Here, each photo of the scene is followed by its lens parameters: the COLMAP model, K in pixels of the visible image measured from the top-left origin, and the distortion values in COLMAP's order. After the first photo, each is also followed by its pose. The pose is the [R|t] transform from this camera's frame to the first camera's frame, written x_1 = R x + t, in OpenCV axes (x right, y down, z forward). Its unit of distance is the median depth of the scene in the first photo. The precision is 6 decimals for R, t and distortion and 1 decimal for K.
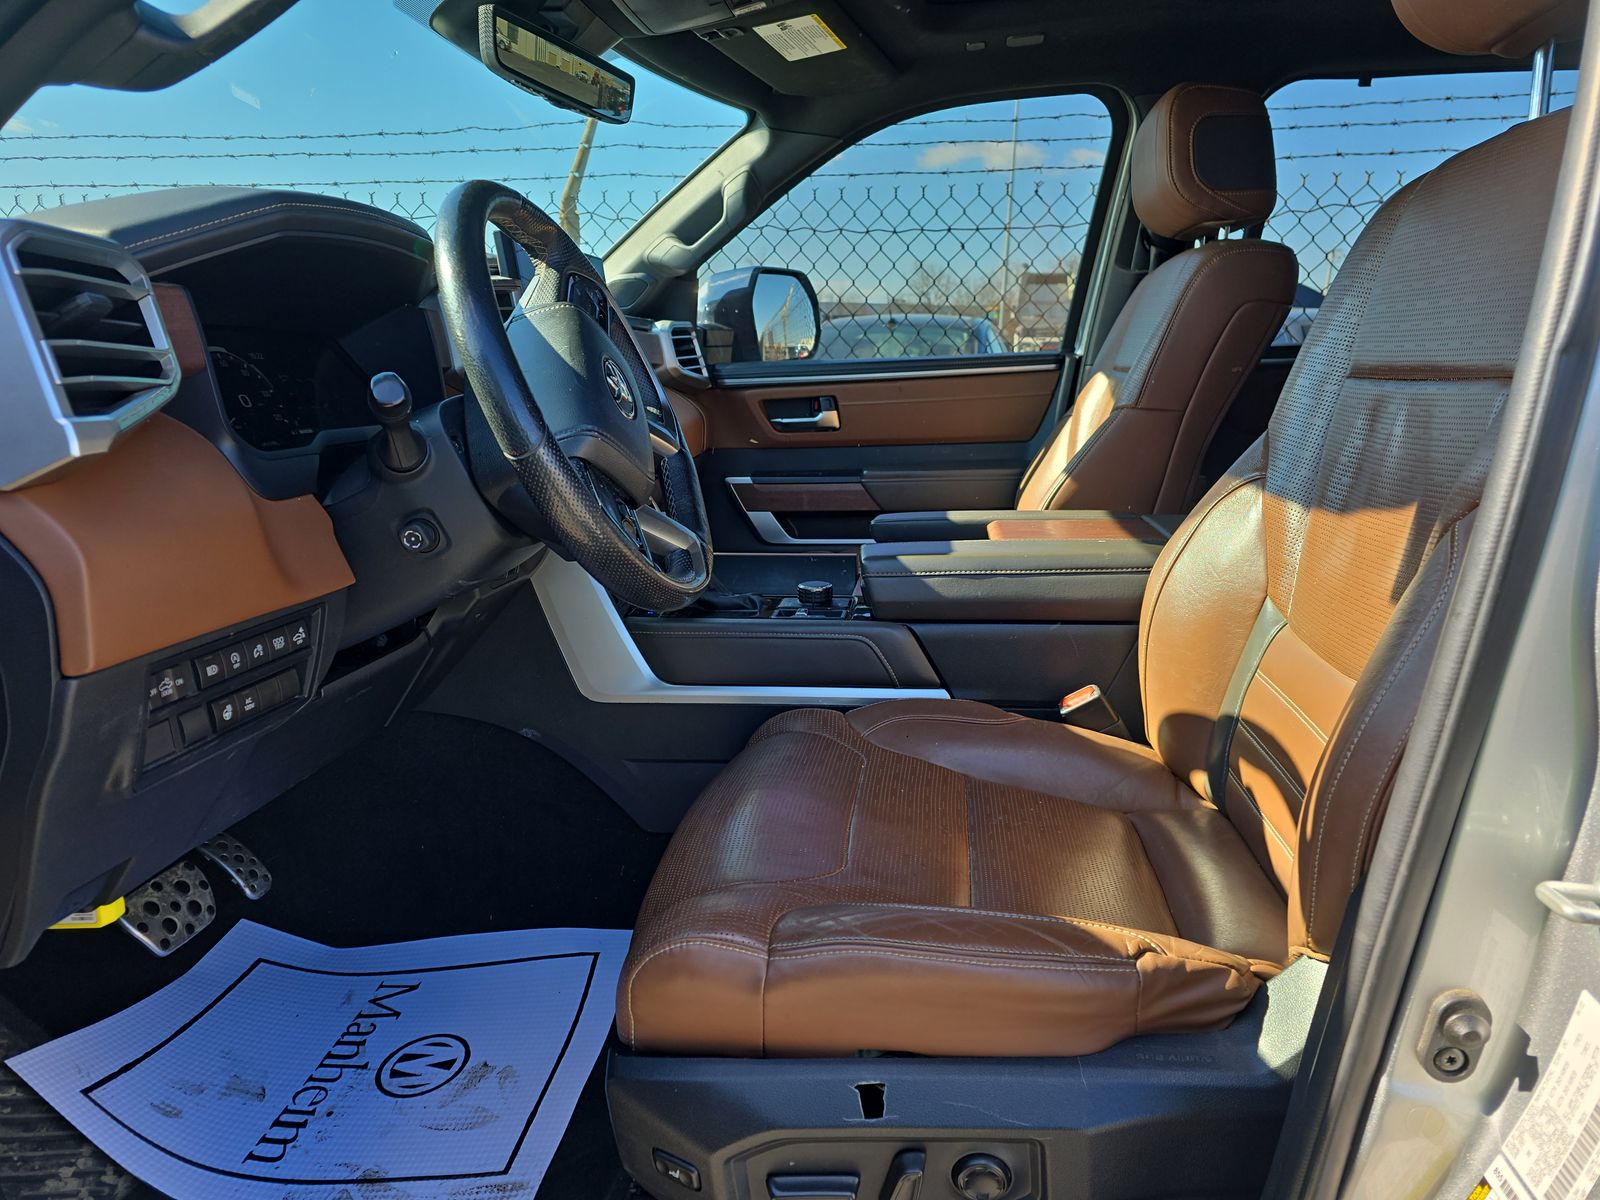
lens RADIAL K [[1098.4, 0, 800.0], [0, 1098.4, 600.0], [0, 0, 1]] dist [0.062553, -0.059392]
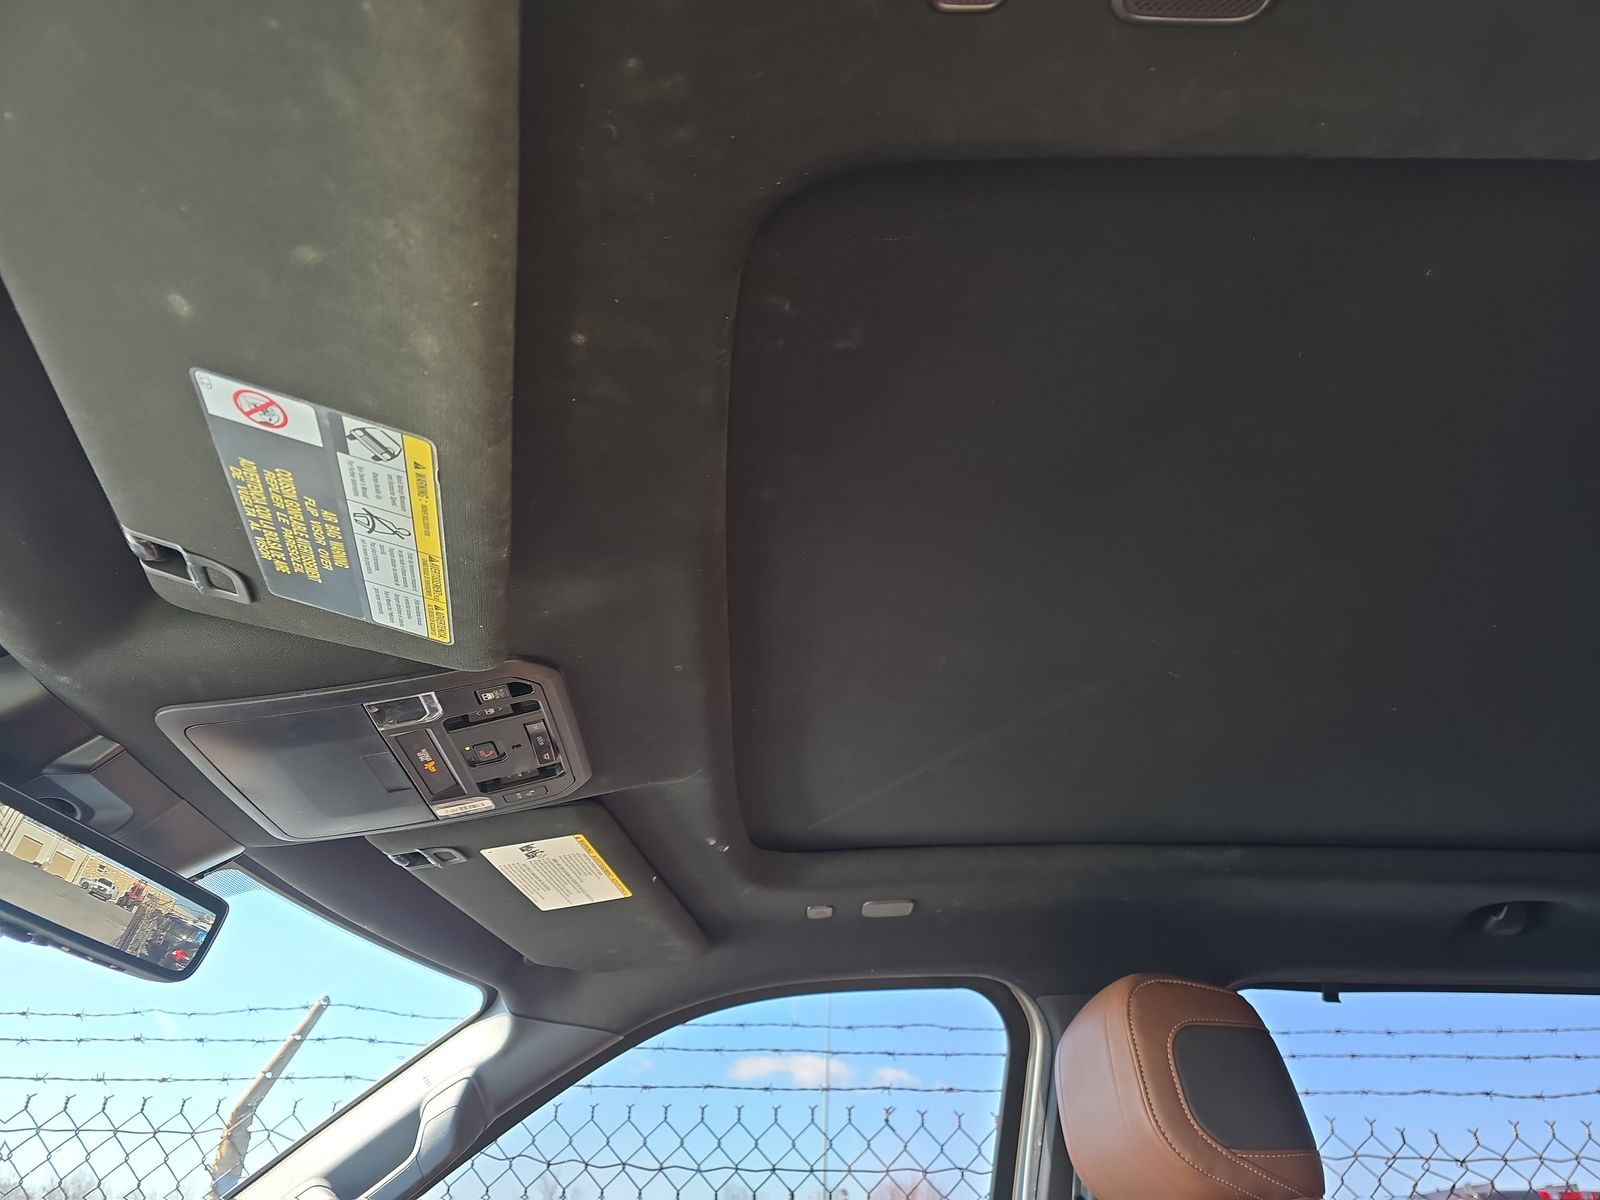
lens RADIAL K [[1098.4, 0, 800.0], [0, 1098.4, 600.0], [0, 0, 1]] dist [0.062553, -0.059392]
pose [[0.987008, 0.095452, 0.129247, 0.034115], [0.022851, 0.712840, -0.700955, -0.138888], [-0.159040, 0.694801, 0.701397, 0.349955]]
